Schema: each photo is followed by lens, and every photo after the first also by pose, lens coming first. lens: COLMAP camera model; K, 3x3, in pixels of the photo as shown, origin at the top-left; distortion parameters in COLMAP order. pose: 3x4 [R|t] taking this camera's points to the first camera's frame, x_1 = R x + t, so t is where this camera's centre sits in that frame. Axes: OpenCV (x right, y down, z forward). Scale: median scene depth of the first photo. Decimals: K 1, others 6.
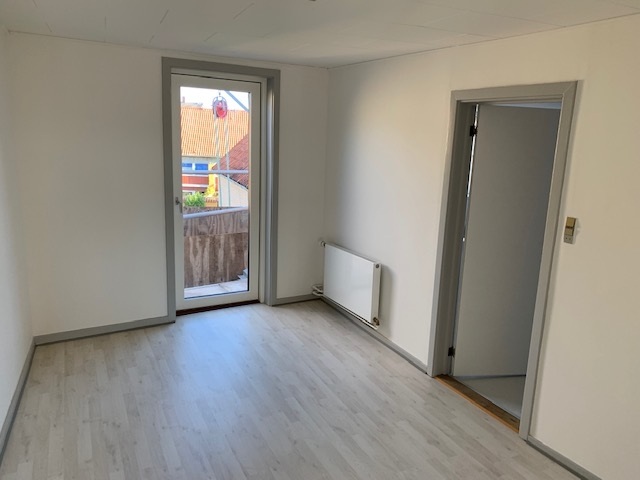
lens RADIAL K [[498.2, 0, 322.0], [0, 498.2, 239.7], [0, 0, 1]] dist [0.003692, -0.000341]
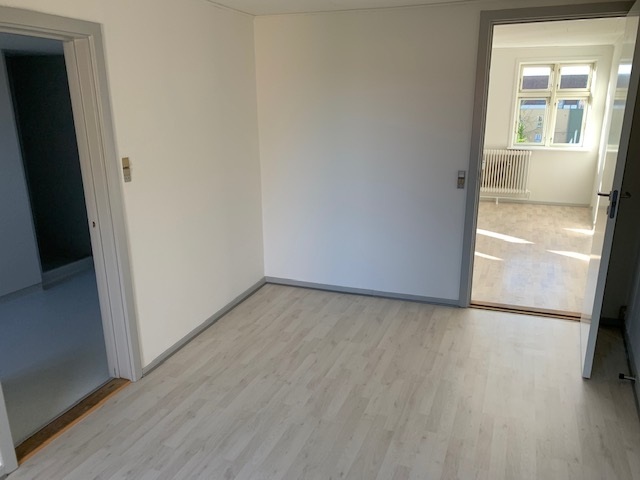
lens RADIAL K [[498.2, 0, 325.4], [0, 498.2, 243.0], [0, 0, 1]] dist [0.003692, -0.000341]
pose [[-0.664013, -0.244384, 0.706656, -0.556556], [0.133739, 0.891022, 0.433813, -0.270930], [-0.735663, 0.382565, -0.558967, 1.262830]]
